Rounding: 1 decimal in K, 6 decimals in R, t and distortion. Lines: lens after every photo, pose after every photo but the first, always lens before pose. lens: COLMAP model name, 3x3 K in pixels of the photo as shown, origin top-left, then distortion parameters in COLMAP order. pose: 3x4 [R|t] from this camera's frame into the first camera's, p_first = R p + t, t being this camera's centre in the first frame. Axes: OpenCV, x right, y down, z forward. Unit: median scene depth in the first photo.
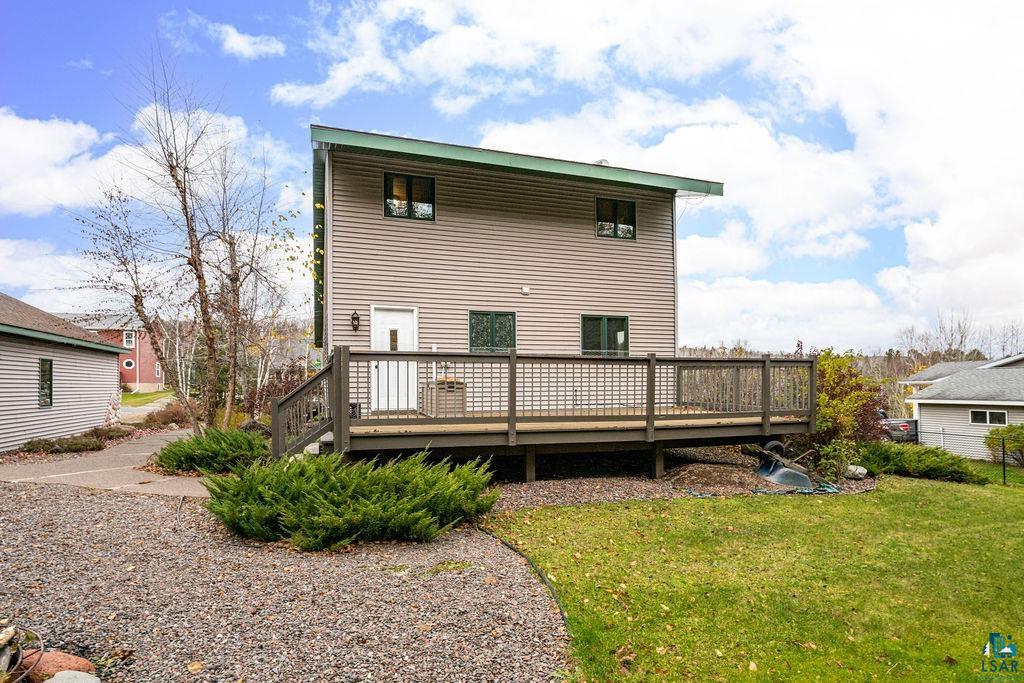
lens RADIAL K [[514.3, 0, 489.7], [0, 514.3, 388.5], [0, 0, 1]] dist [0.001026, 0.001936]
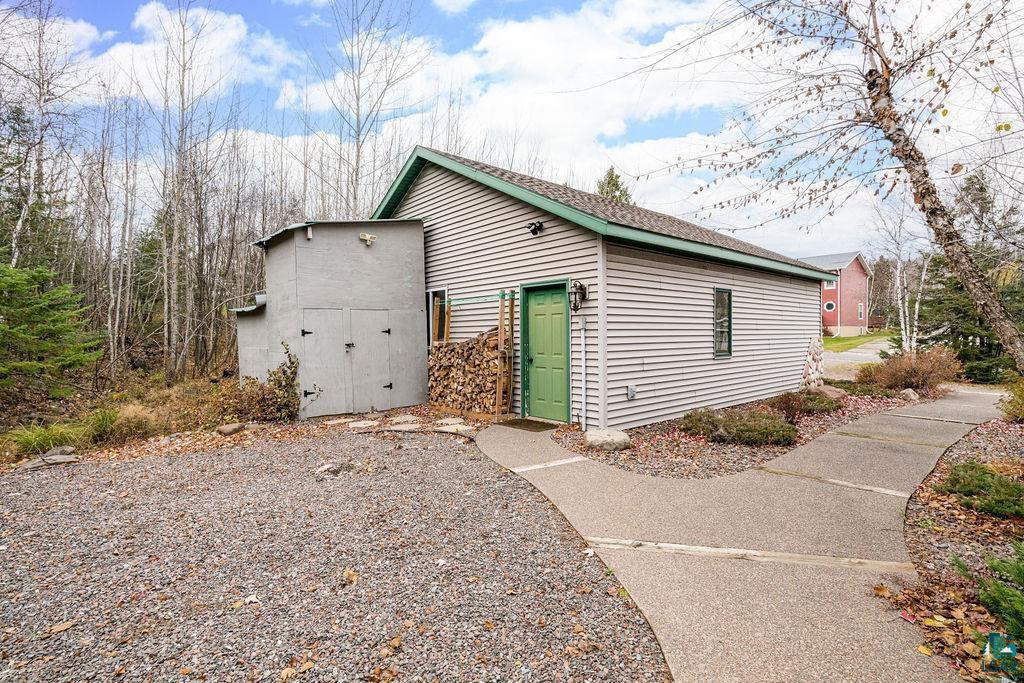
lens RADIAL K [[514.3, 0, 504.8], [0, 514.3, 339.1], [0, 0, 1]] dist [0.001026, 0.001936]
pose [[0.387787, 0.007950, -0.921715, -0.445054], [0.003860, 0.999940, 0.010249, 0.003698], [0.921741, -0.007532, 0.387733, 0.610733]]
